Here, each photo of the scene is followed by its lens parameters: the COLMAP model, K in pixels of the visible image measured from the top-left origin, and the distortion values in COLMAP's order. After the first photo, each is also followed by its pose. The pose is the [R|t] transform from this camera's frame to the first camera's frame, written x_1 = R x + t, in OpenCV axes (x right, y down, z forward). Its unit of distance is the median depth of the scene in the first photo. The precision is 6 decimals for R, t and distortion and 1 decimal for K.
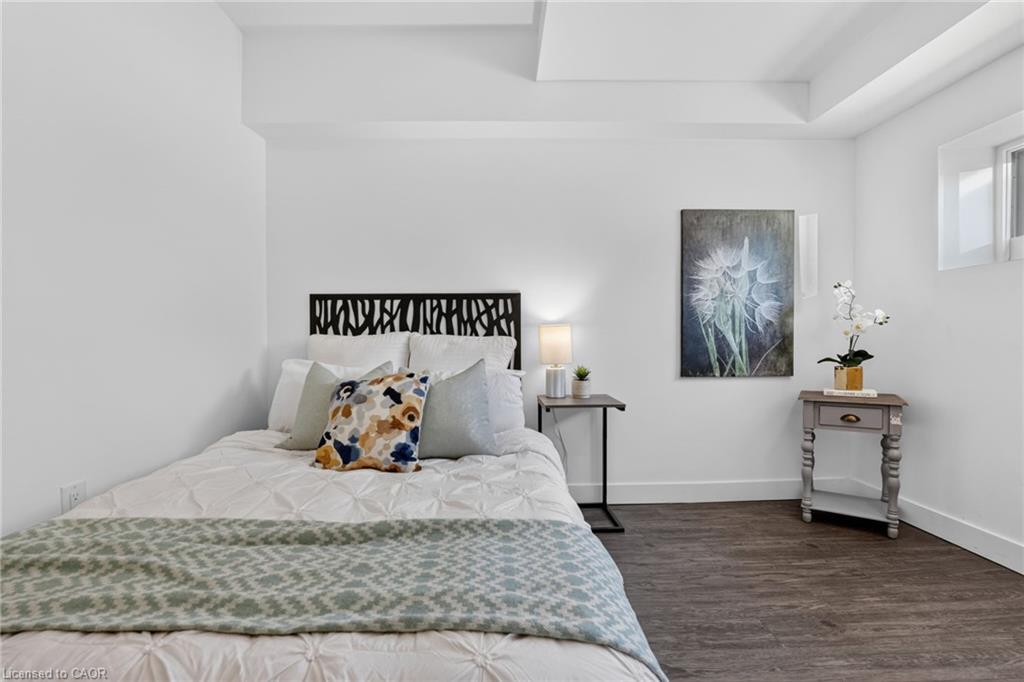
lens RADIAL K [[443.0, 0, 511.2], [0, 443.0, 339.9], [0, 0, 1]] dist [-0.022563, 0.001838]
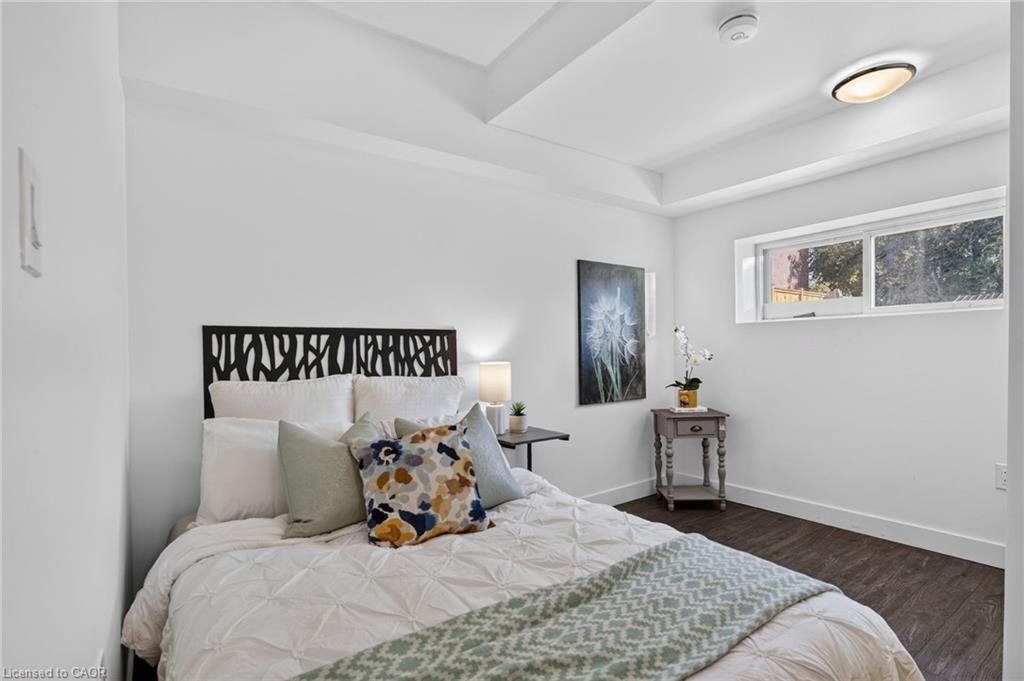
lens RADIAL K [[487.9, 0, 510.9], [0, 487.9, 344.8], [0, 0, 1]] dist [-0.017559, -0.000053]
pose [[0.828568, 0.002241, 0.559884, -0.481927], [0.010812, 0.999741, -0.020003, -0.050595], [-0.559784, 0.022628, 0.828329, 0.047533]]
